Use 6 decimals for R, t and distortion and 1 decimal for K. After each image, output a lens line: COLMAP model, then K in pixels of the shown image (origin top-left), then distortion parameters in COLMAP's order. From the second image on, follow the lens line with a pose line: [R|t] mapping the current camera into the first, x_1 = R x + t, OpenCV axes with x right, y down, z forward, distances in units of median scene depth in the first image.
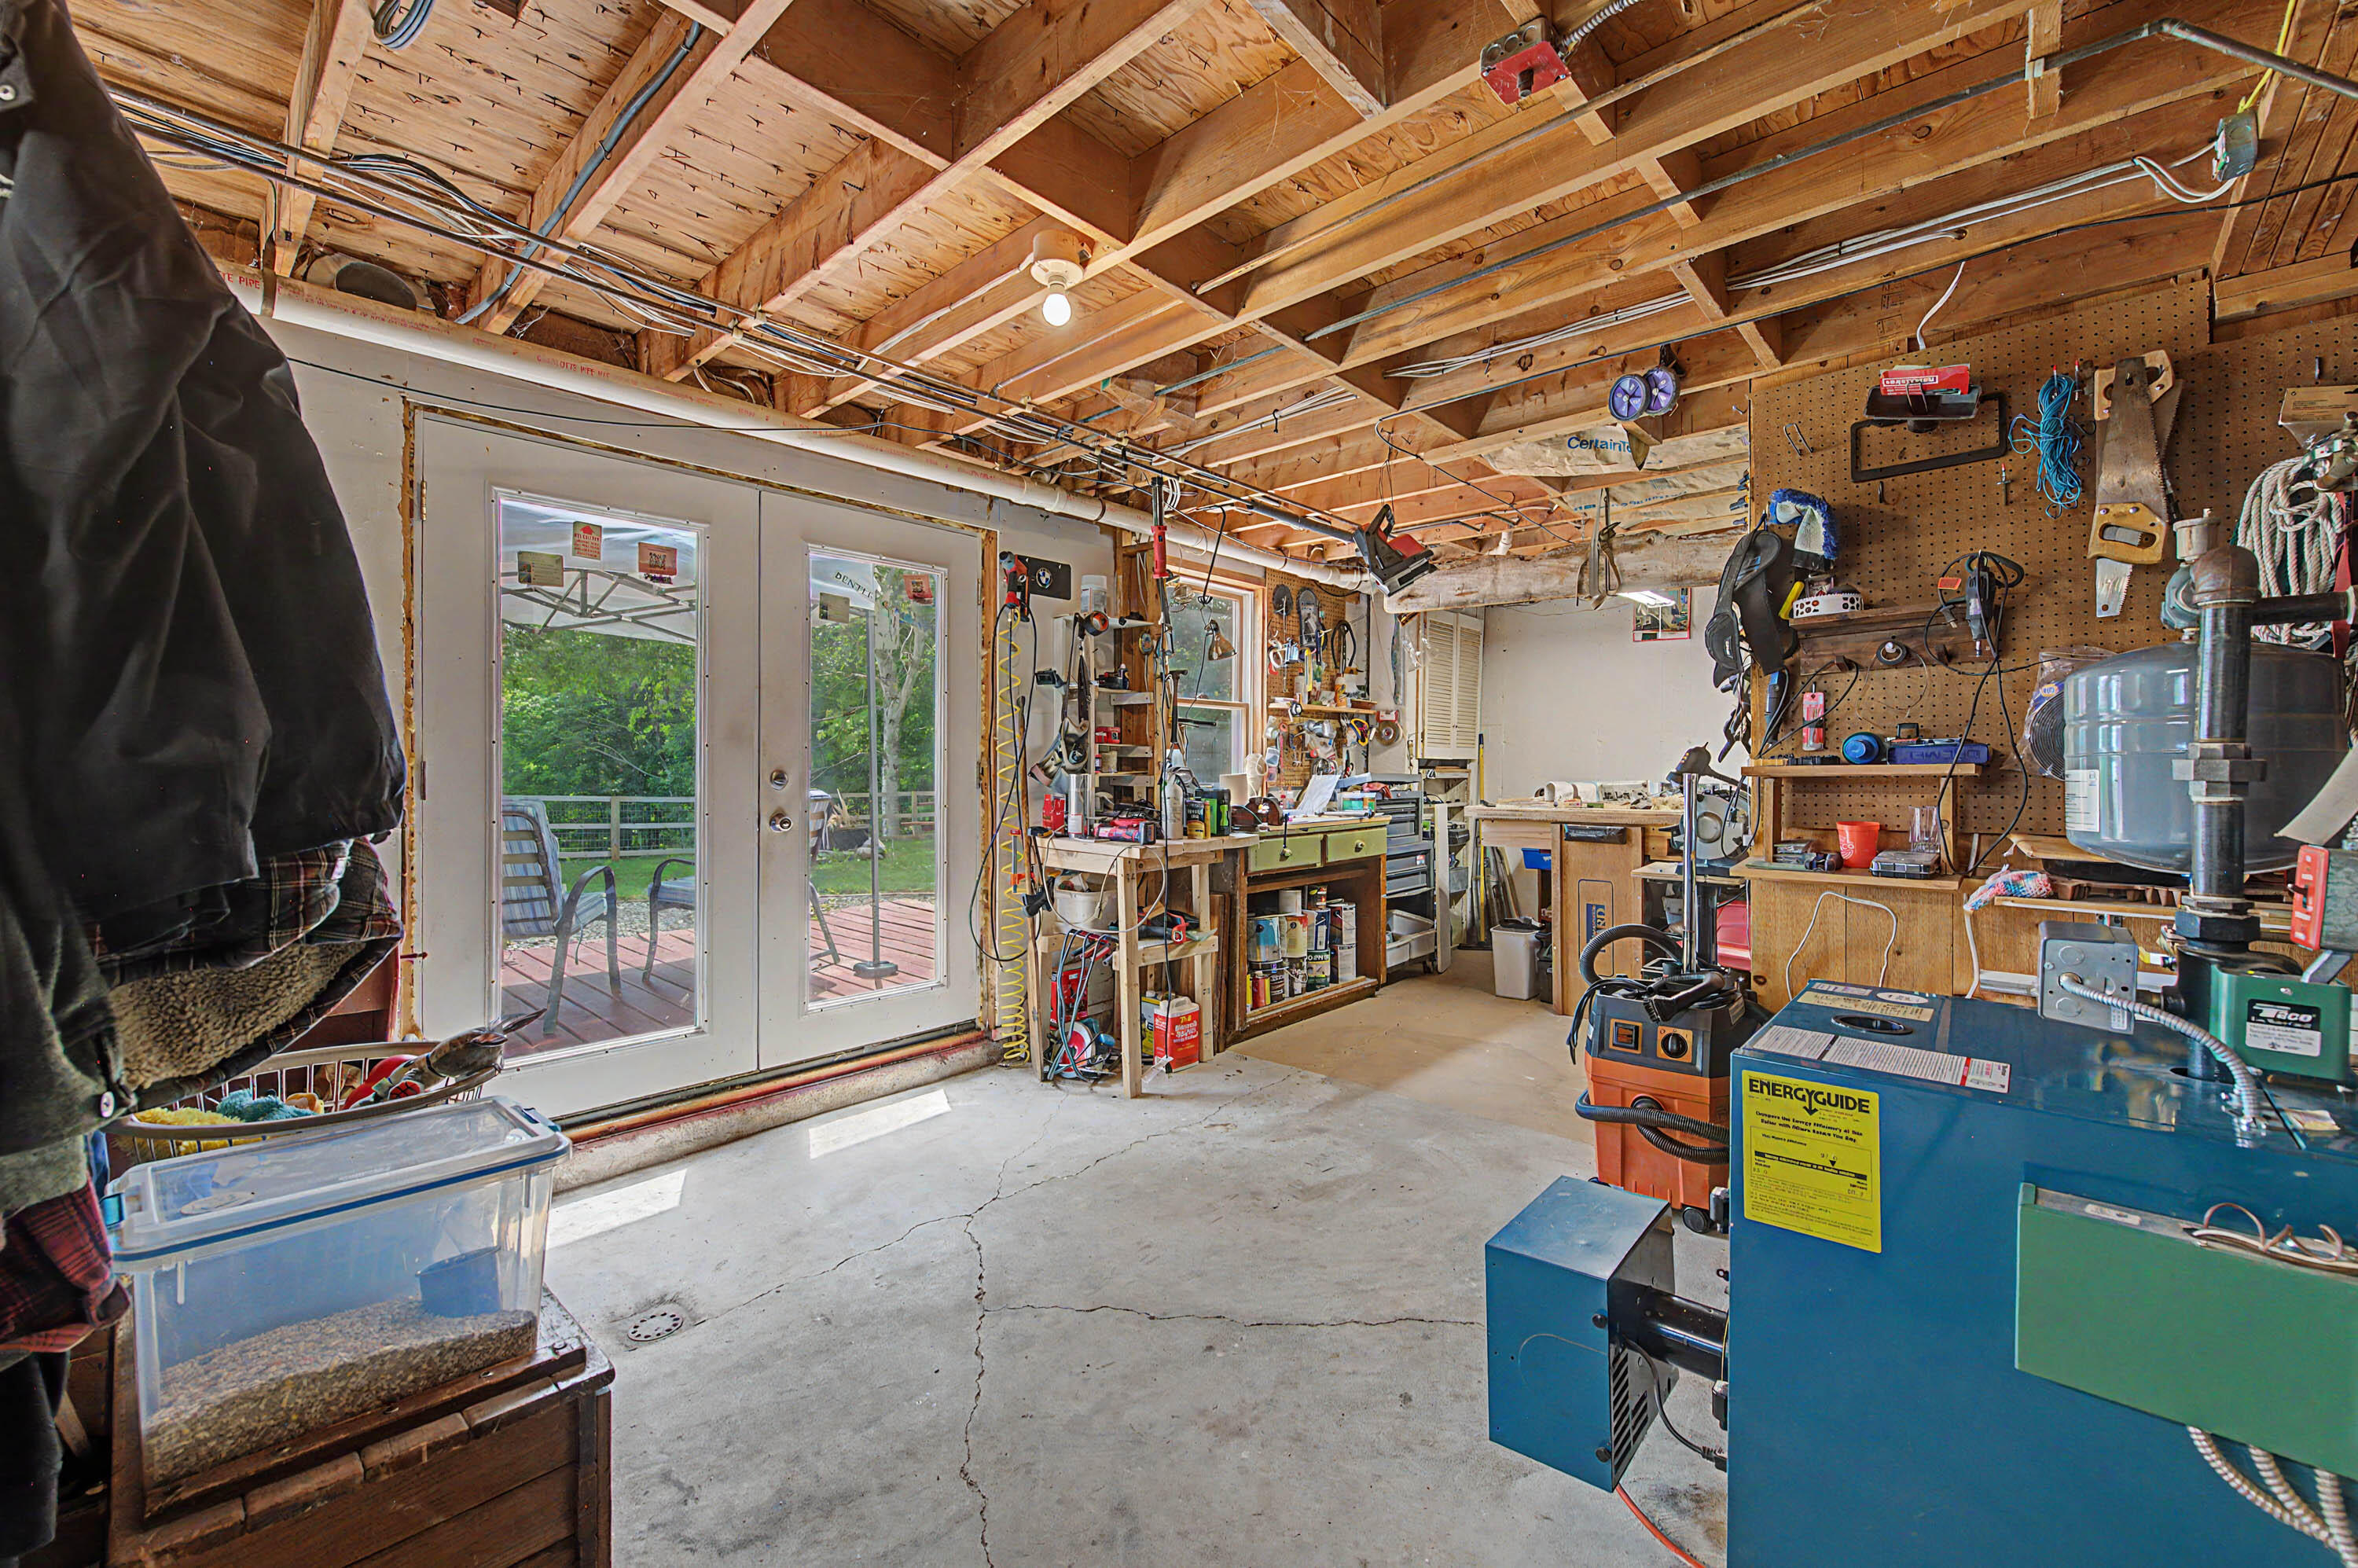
lens RADIAL K [[941.2, 0, 1182.8], [0, 941.2, 774.1], [0, 0, 1]] dist [0.000548, -0.001686]
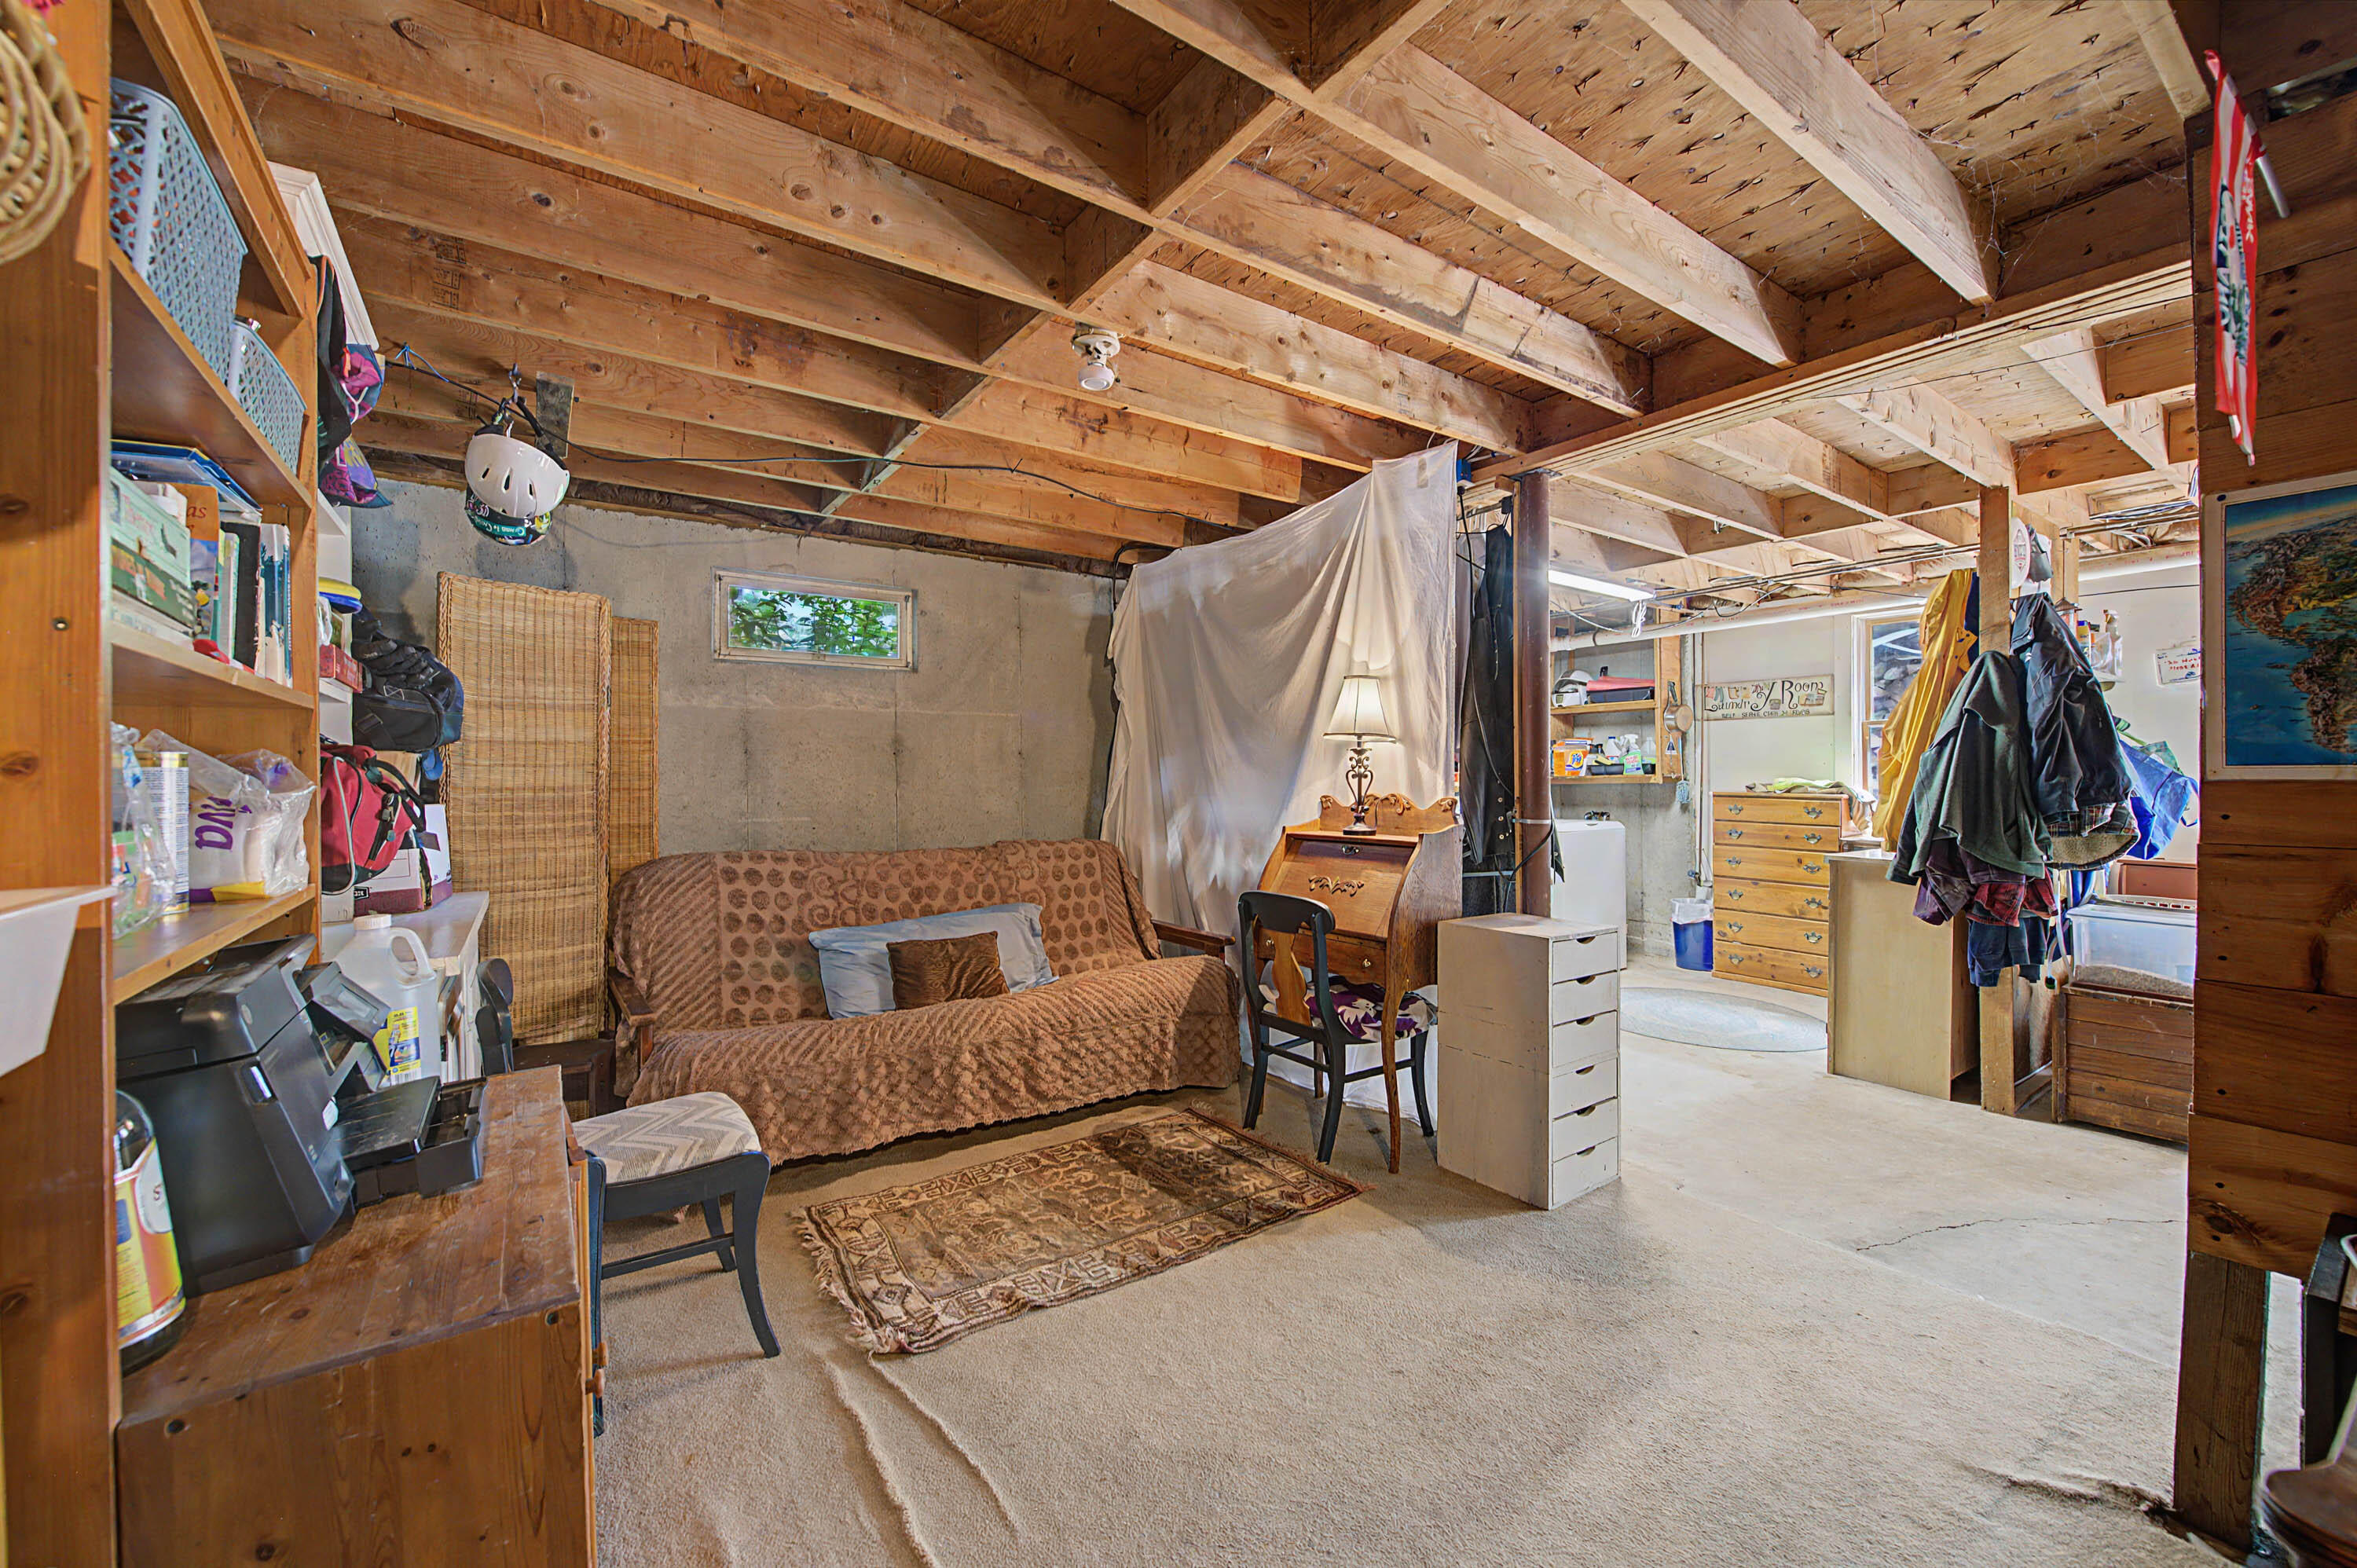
lens RADIAL K [[940.7, 0, 1181.9], [0, 940.7, 778.3], [0, 0, 1]] dist [0.000548, -0.001686]
pose [[-0.219526, 0.001481, -0.975606, 4.067668], [0.000978, 0.999999, 0.001298, -0.045600], [0.975606, -0.000670, -0.219527, -2.005418]]
